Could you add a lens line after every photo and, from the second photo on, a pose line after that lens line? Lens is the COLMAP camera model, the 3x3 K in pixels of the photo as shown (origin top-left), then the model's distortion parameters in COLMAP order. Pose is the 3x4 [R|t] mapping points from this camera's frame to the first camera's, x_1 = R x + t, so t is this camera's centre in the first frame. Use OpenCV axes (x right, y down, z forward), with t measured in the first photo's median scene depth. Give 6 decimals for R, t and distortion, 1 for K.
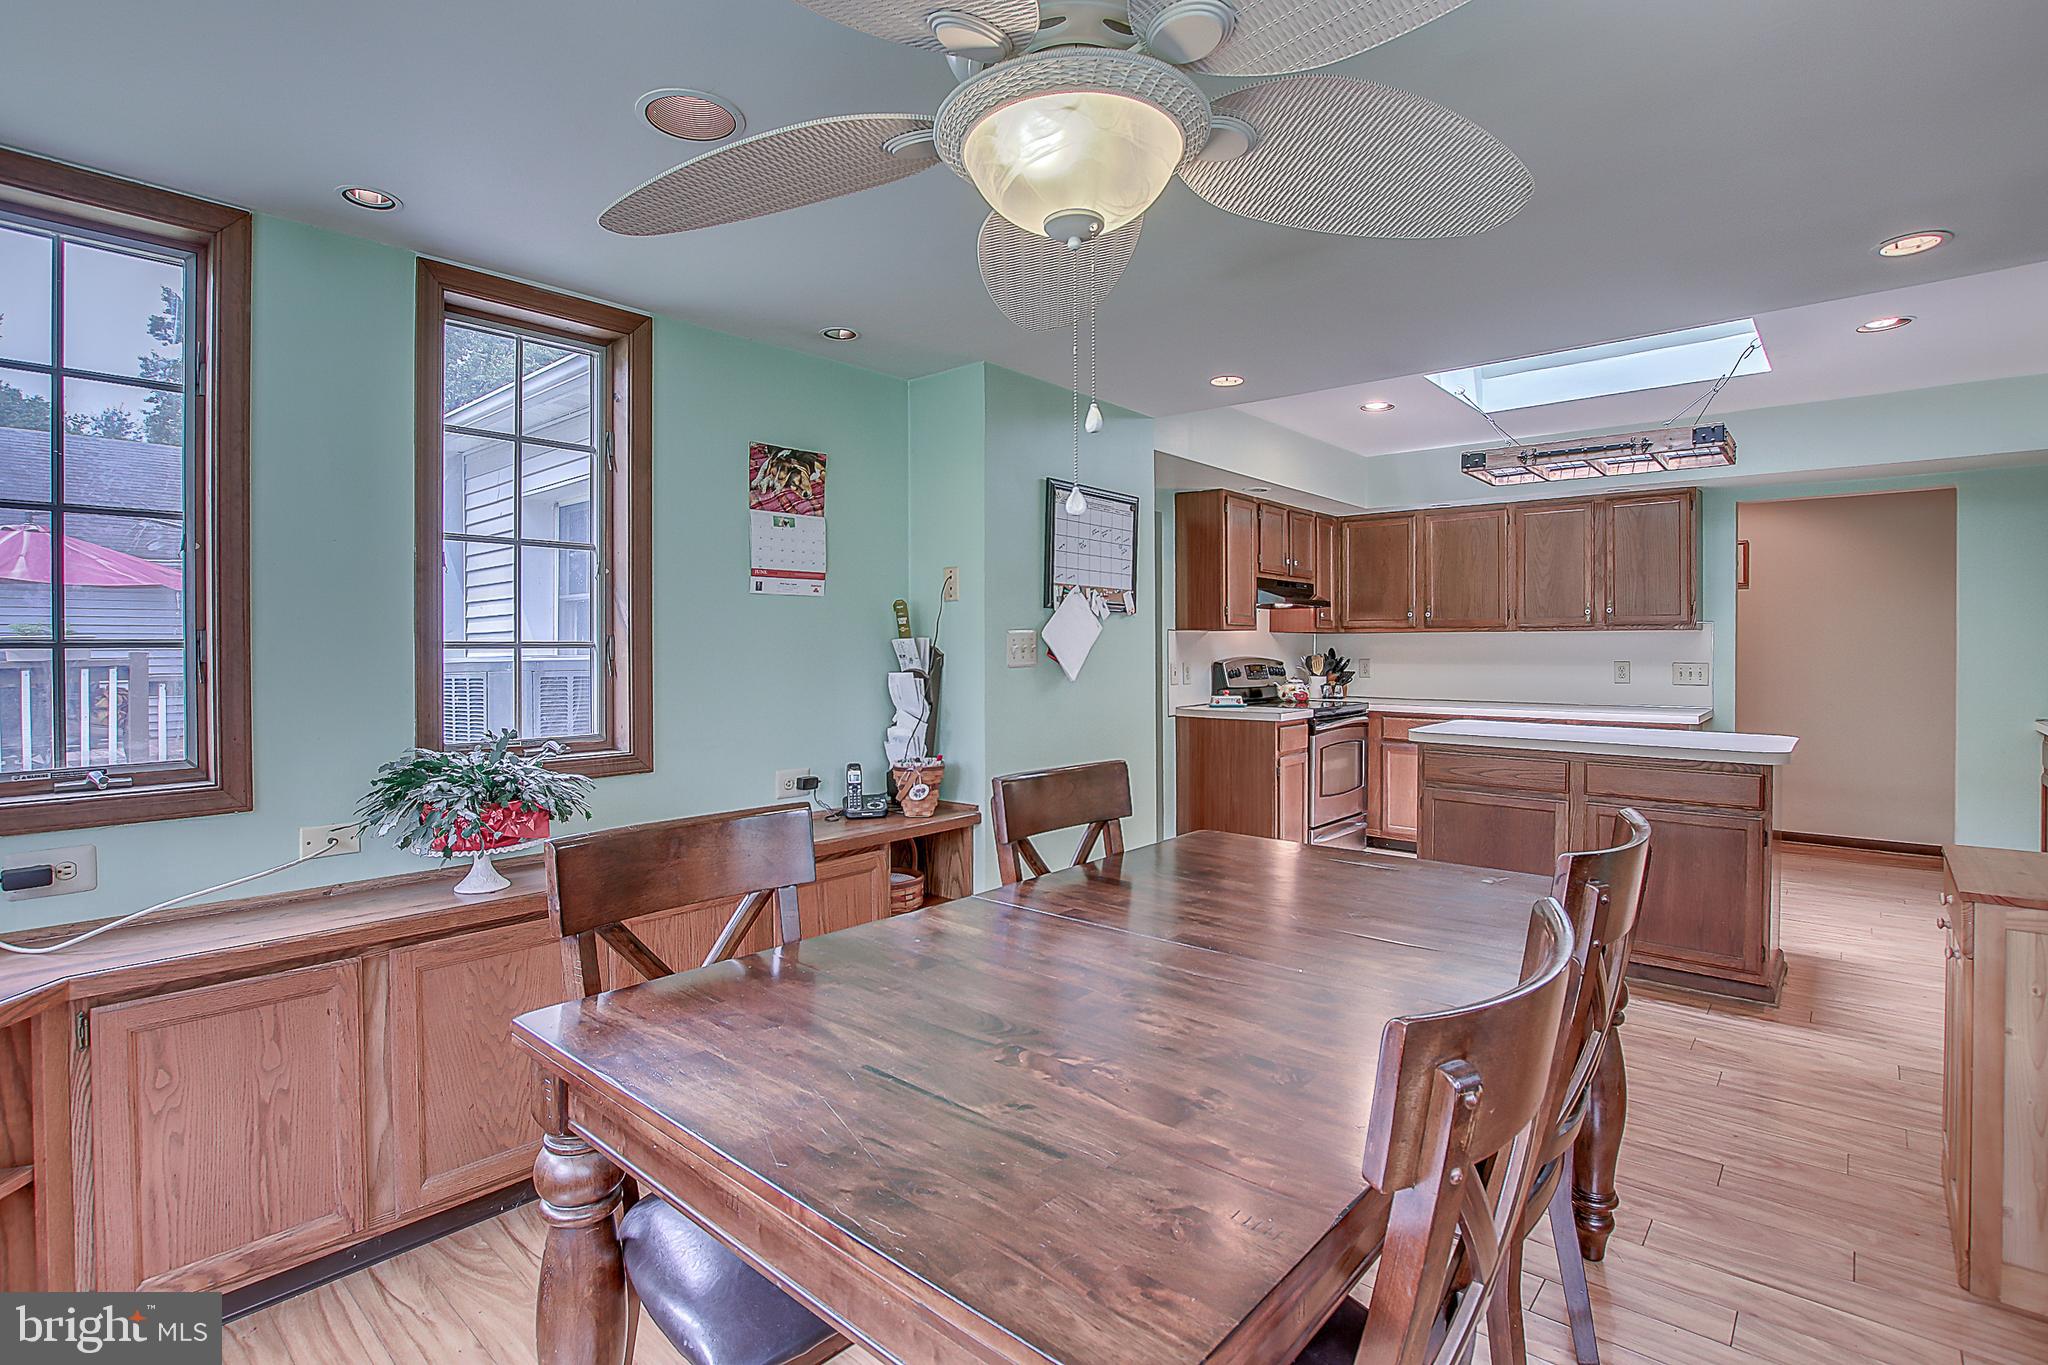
lens RADIAL K [[975.4, 0, 1031.2], [0, 975.4, 650.3], [0, 0, 1]] dist [-0.026808, 0.002679]
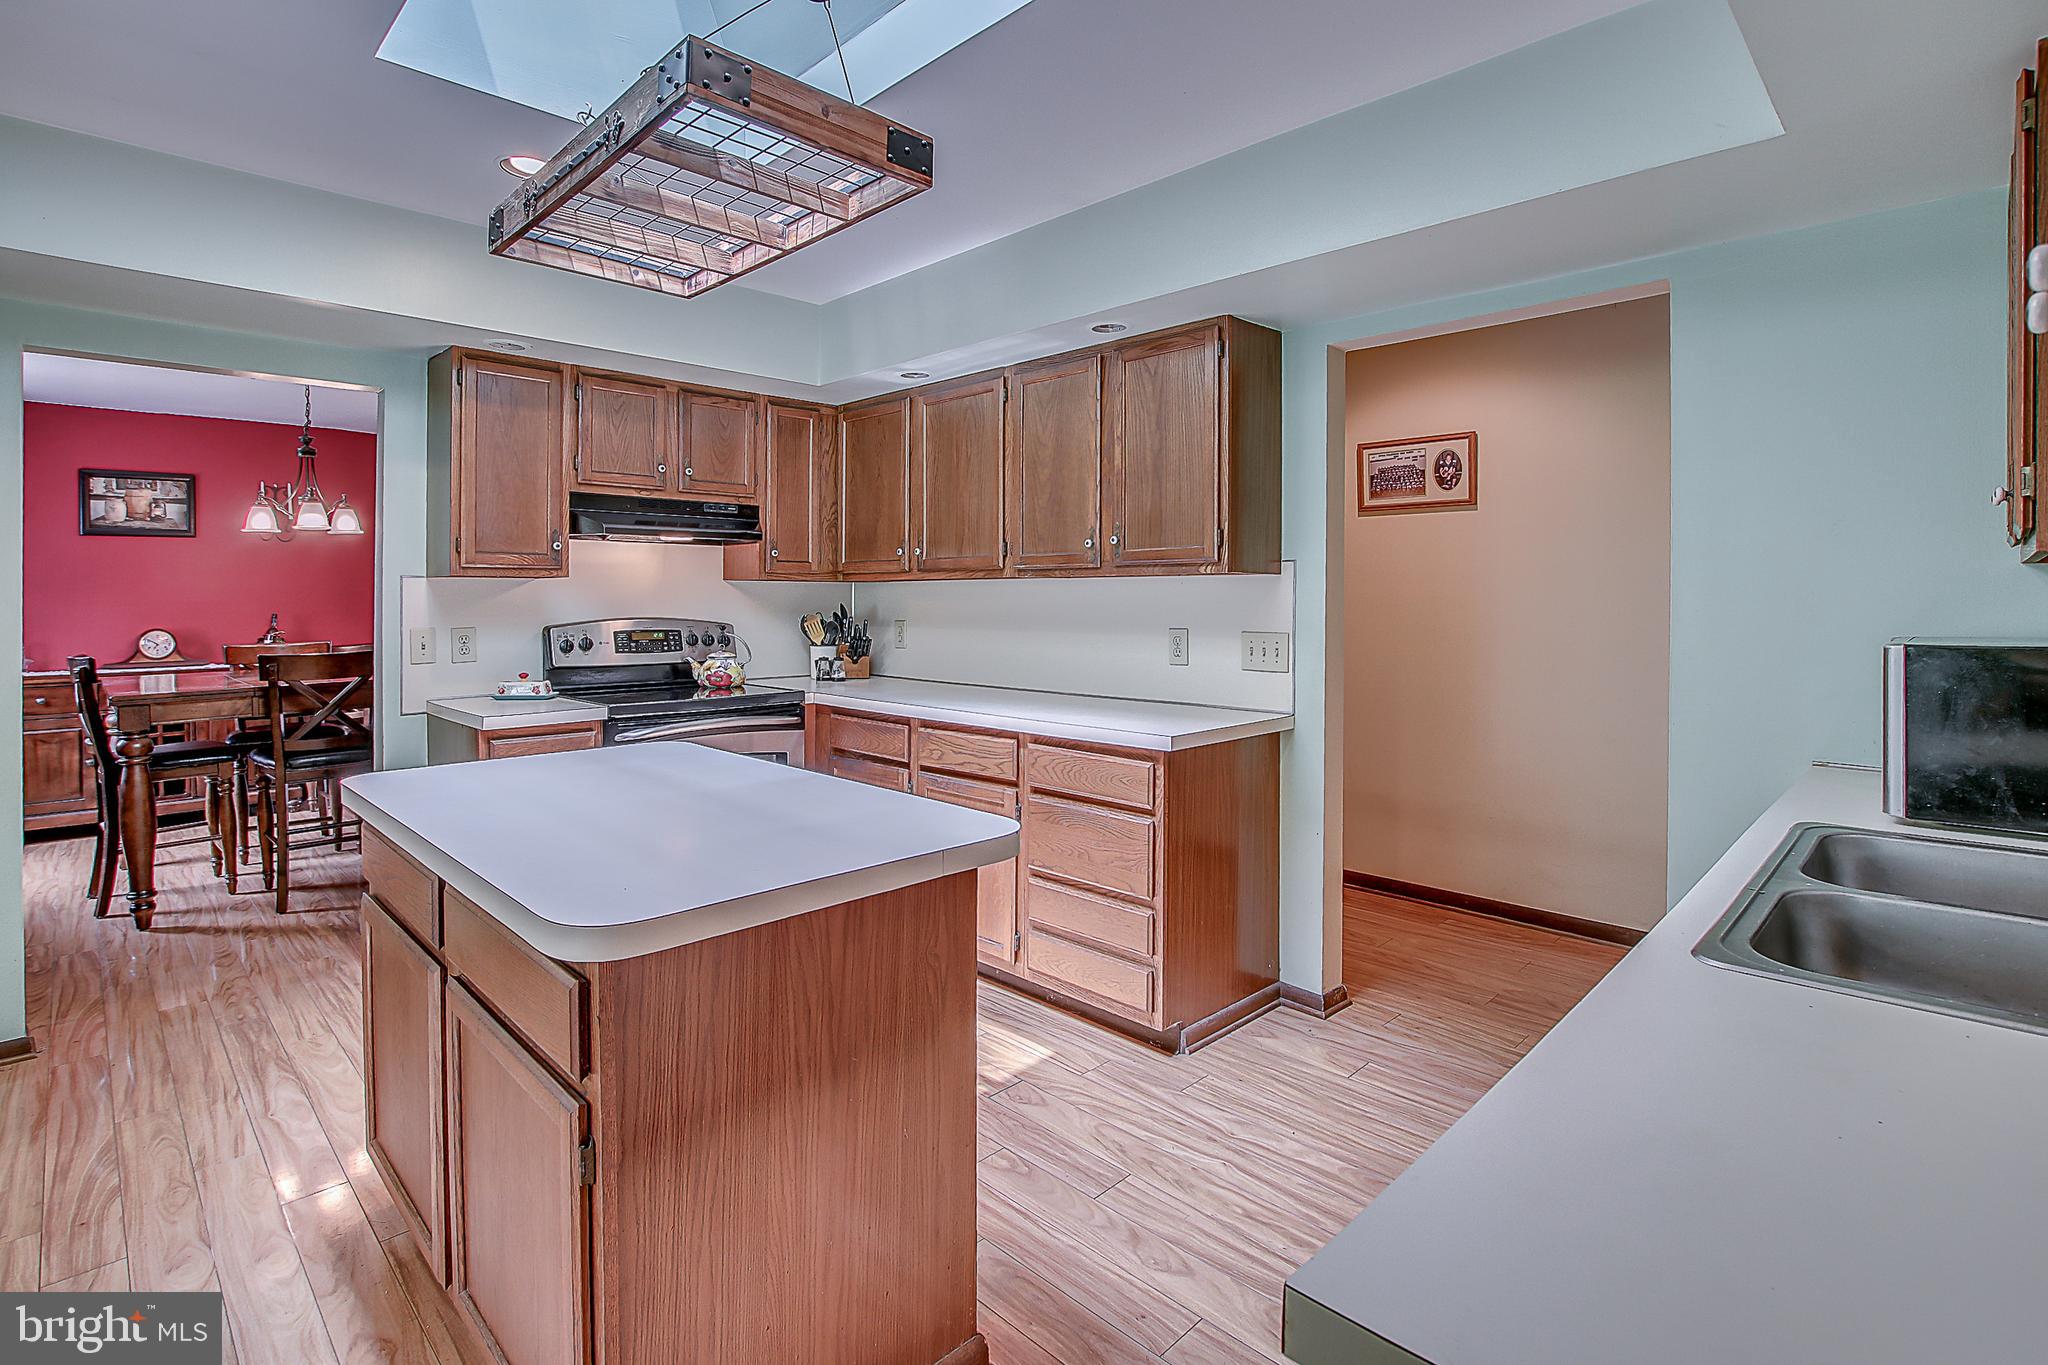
lens RADIAL K [[975.4, 0, 1043.1], [0, 975.4, 607.1], [0, 0, 1]] dist [-0.026808, 0.002679]
pose [[0.997539, 0.000606, -0.070117, 0.555700], [-0.000228, 0.999985, 0.005400, -0.004508], [0.070120, -0.005371, 0.997524, 0.389557]]
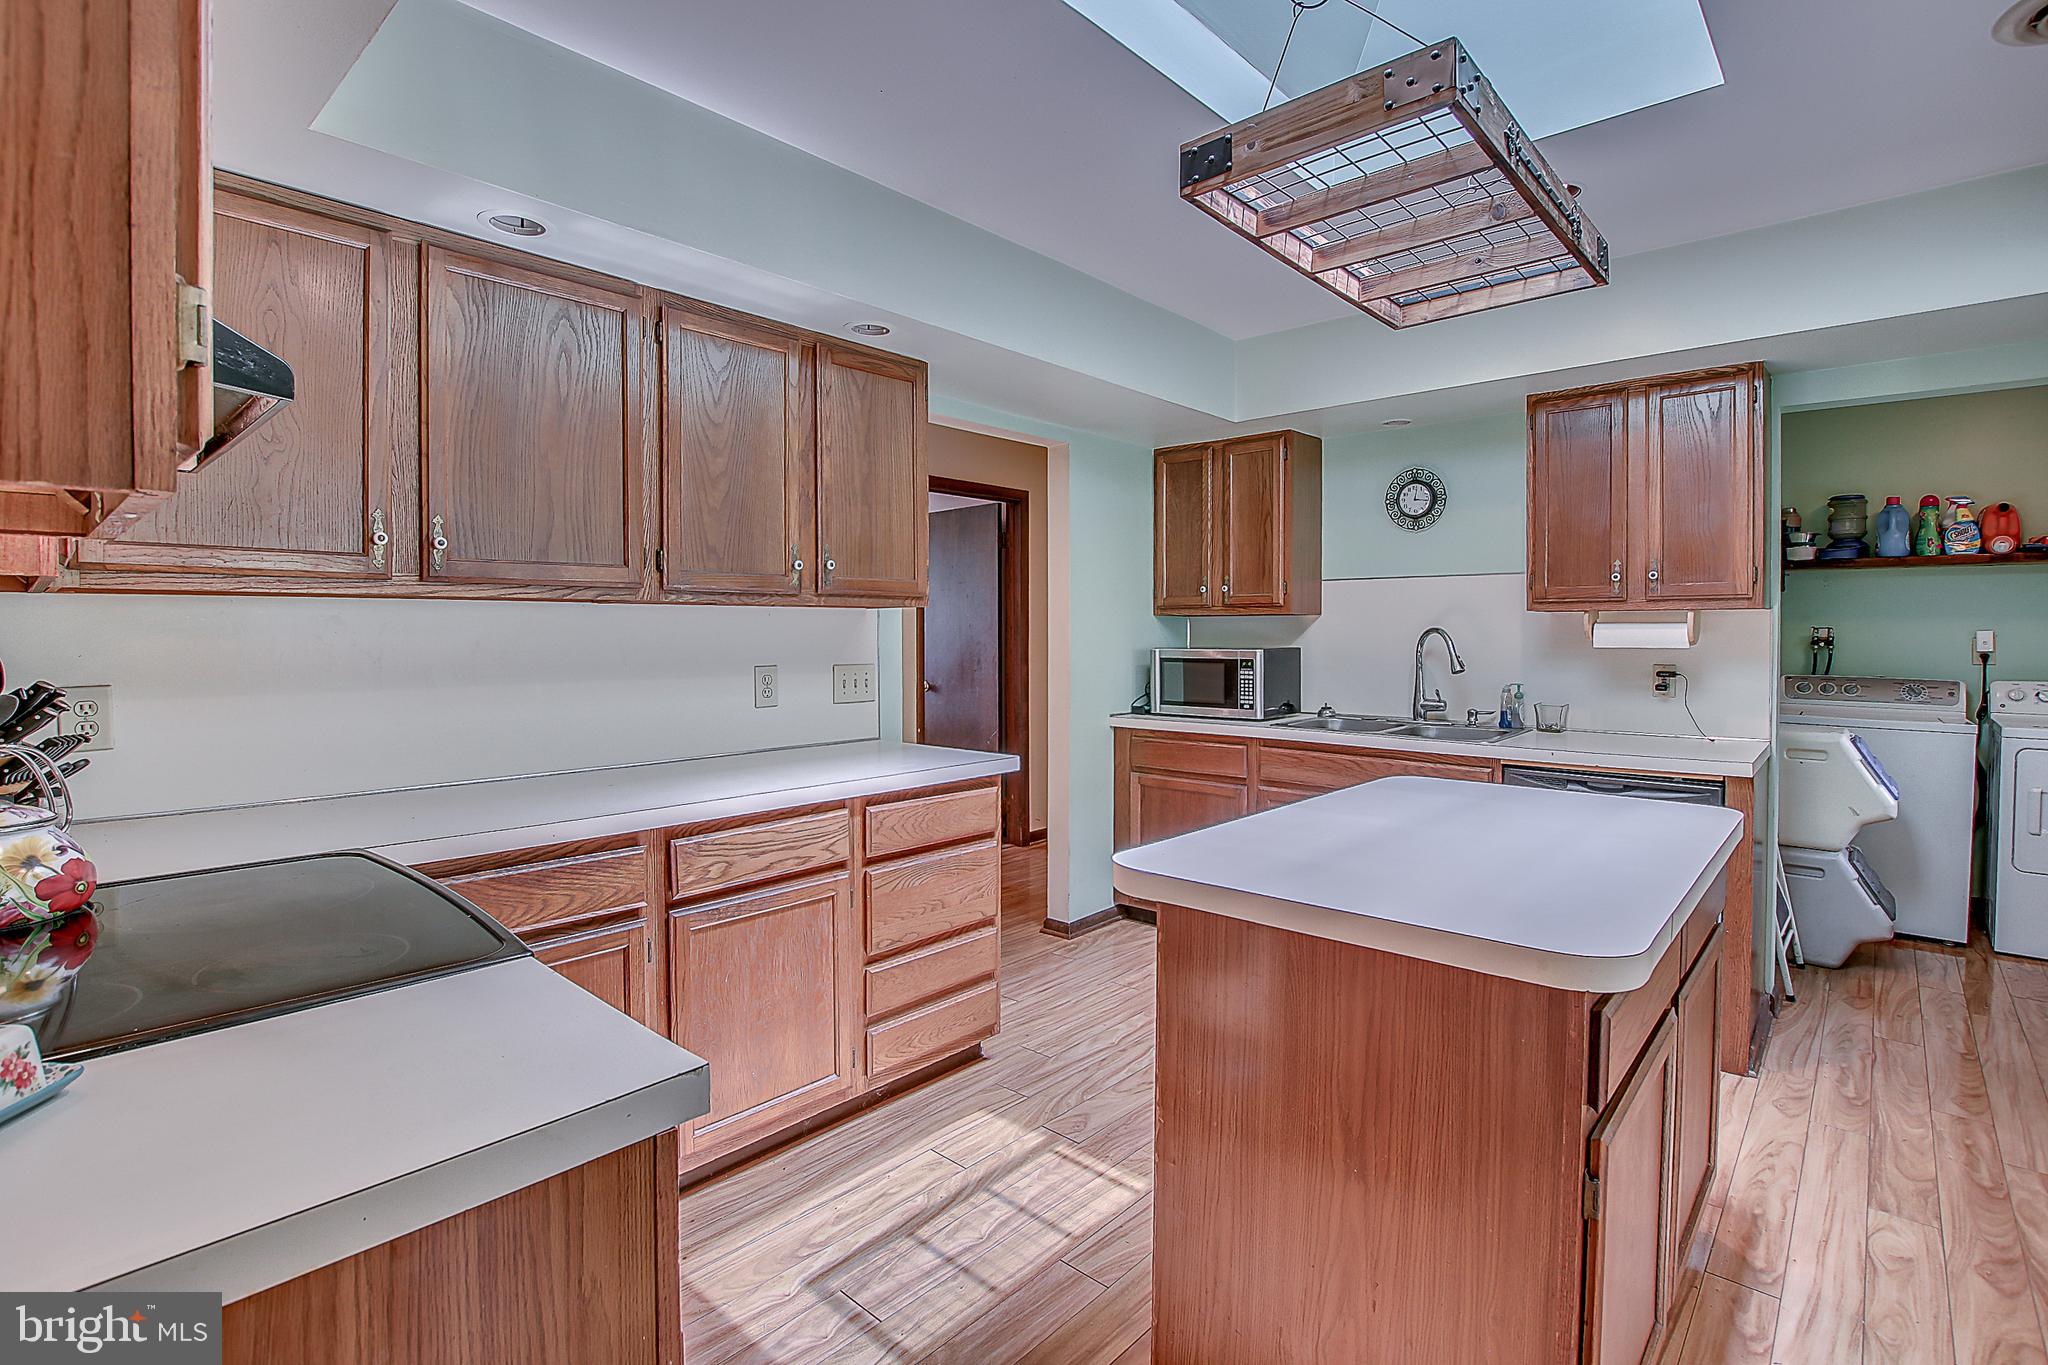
lens RADIAL K [[975.4, 0, 1040.0], [0, 975.4, 644.1], [0, 0, 1]] dist [-0.026808, 0.002679]
pose [[0.018015, -0.013536, 0.999746, 0.086086], [0.003762, 0.999902, 0.013471, -0.006304], [-0.999831, 0.003518, 0.018064, 0.822021]]
